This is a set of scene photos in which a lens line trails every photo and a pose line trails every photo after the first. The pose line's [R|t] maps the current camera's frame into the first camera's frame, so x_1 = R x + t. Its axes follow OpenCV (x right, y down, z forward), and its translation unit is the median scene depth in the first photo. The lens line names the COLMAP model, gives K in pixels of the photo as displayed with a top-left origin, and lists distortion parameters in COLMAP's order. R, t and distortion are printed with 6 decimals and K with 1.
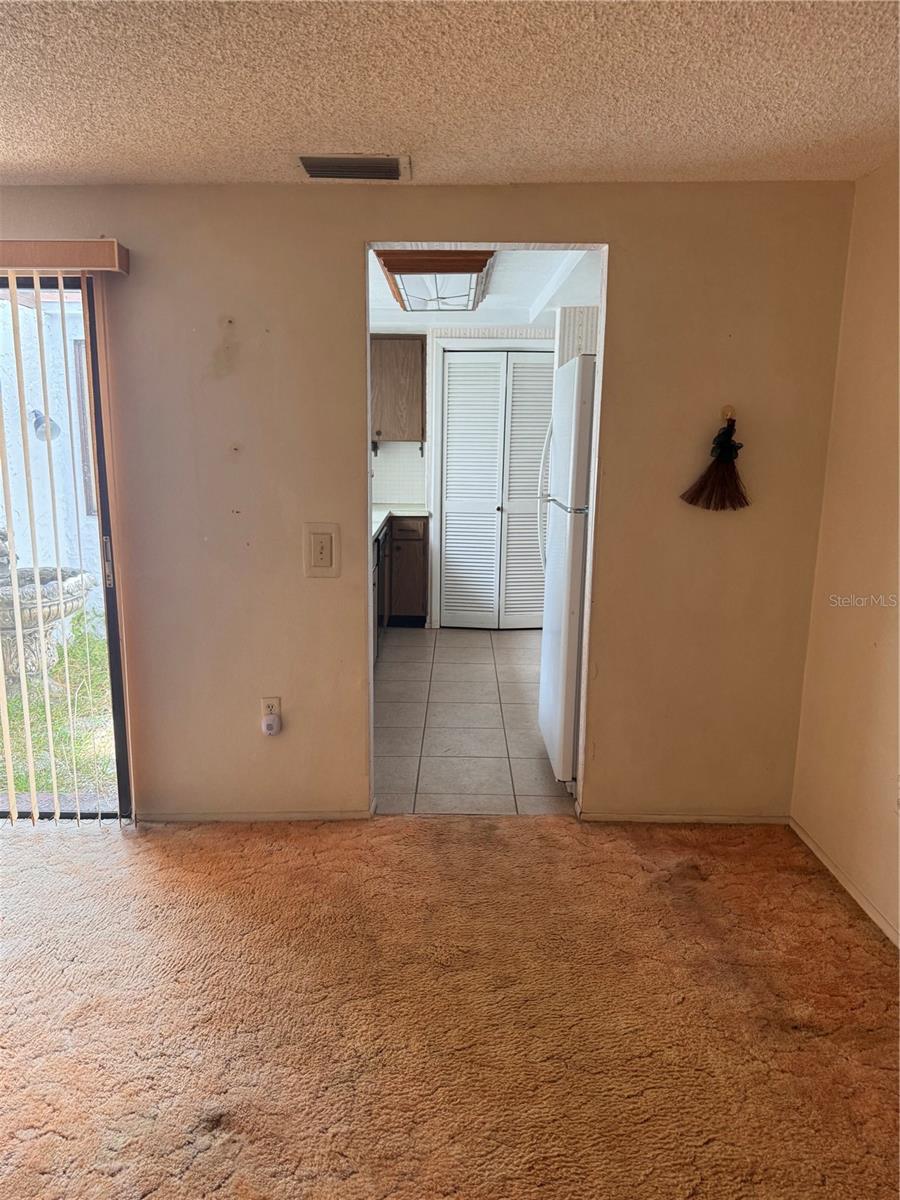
lens RADIAL K [[843.9, 0, 450.0], [0, 843.9, 600.0], [0, 0, 1]] dist [0.126882, -0.143261]
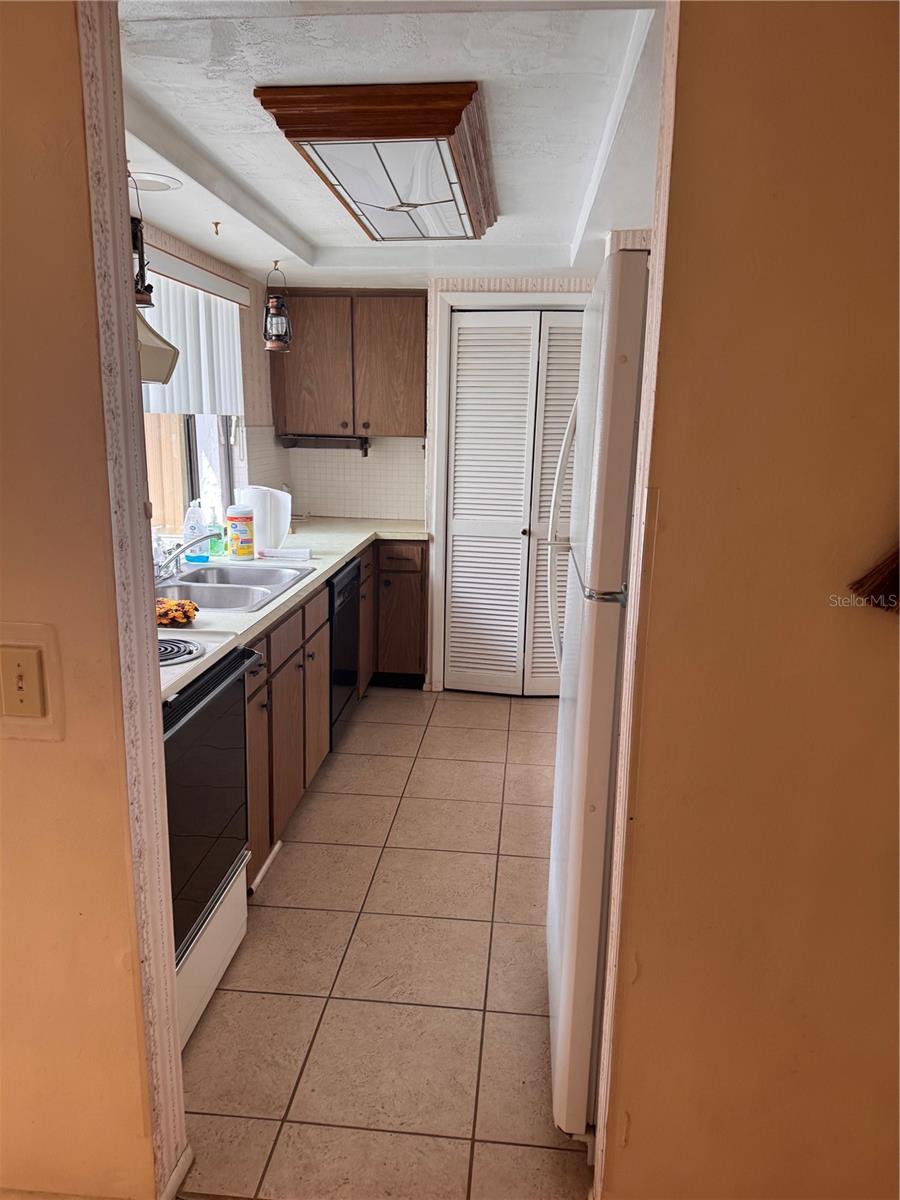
lens RADIAL K [[826.3, 0, 453.4], [0, 826.3, 595.8], [0, 0, 1]] dist [0.147533, -0.271163]
pose [[0.996223, 0.024289, -0.083364, 0.057229], [-0.023702, 0.999687, 0.008029, -0.057852], [0.083533, -0.006023, 0.996487, 0.292978]]
